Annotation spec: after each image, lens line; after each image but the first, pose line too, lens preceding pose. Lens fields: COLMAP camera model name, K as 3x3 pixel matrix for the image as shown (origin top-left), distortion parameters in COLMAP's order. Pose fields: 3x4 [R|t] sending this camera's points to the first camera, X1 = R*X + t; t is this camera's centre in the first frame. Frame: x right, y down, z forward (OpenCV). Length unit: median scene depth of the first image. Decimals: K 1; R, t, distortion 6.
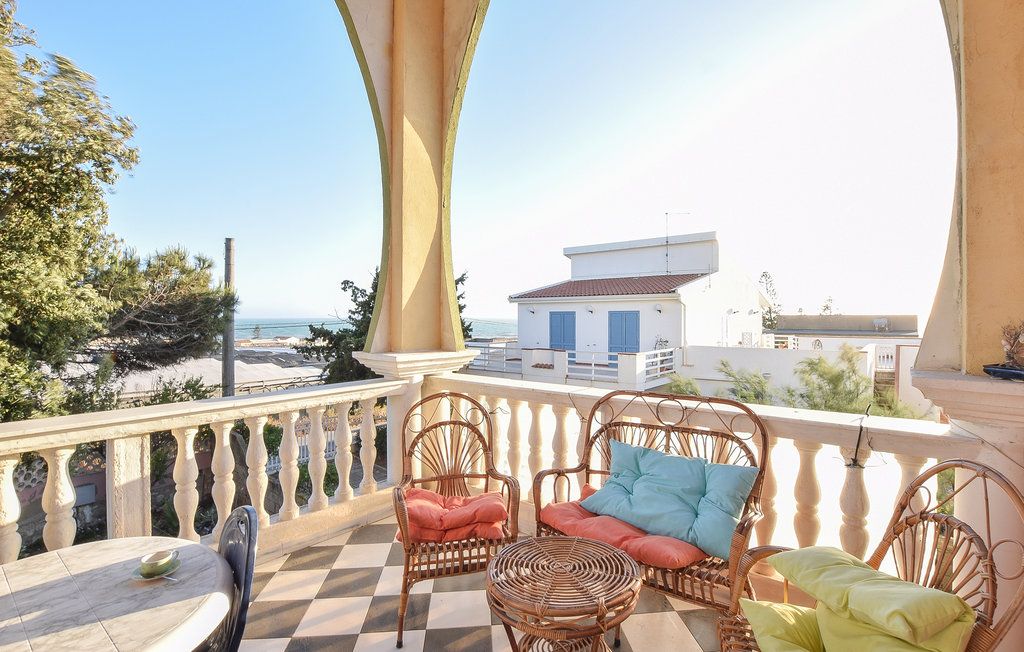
lens RADIAL K [[512.7, 0, 512.0], [0, 512.7, 326.0], [0, 0, 1]] dist [-0.003121, -0.000406]
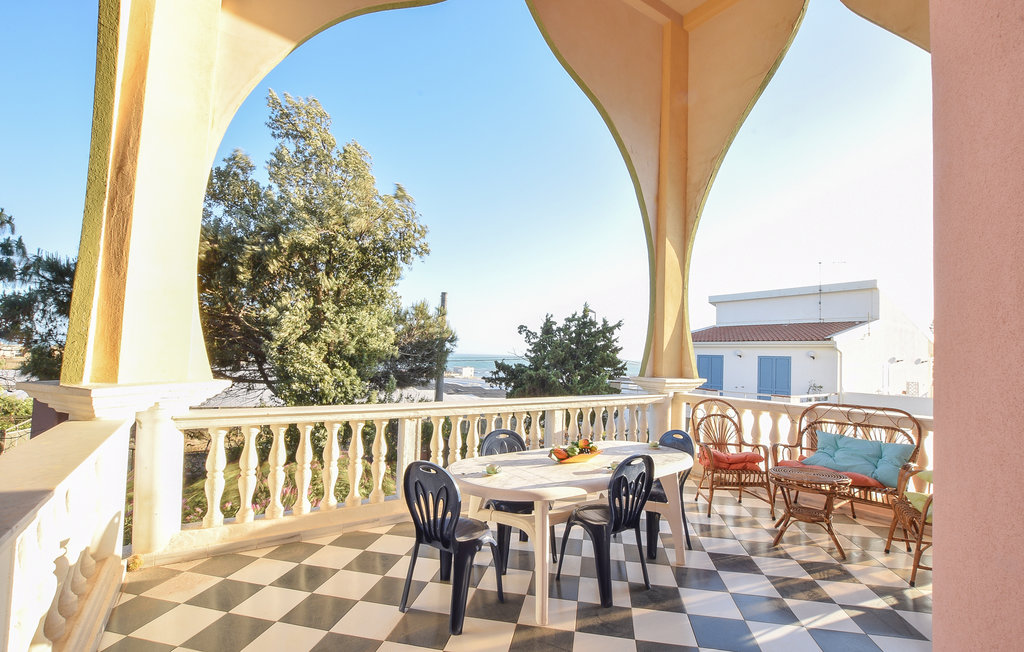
lens RADIAL K [[465.2, 0, 513.6], [0, 465.2, 344.9], [0, 0, 1]] dist [-0.000973, -0.000410]
pose [[0.960360, 0.022513, -0.277853, -0.240052], [-0.034429, 0.998681, -0.038082, 0.016193], [0.276629, 0.046139, 0.959869, -0.542849]]
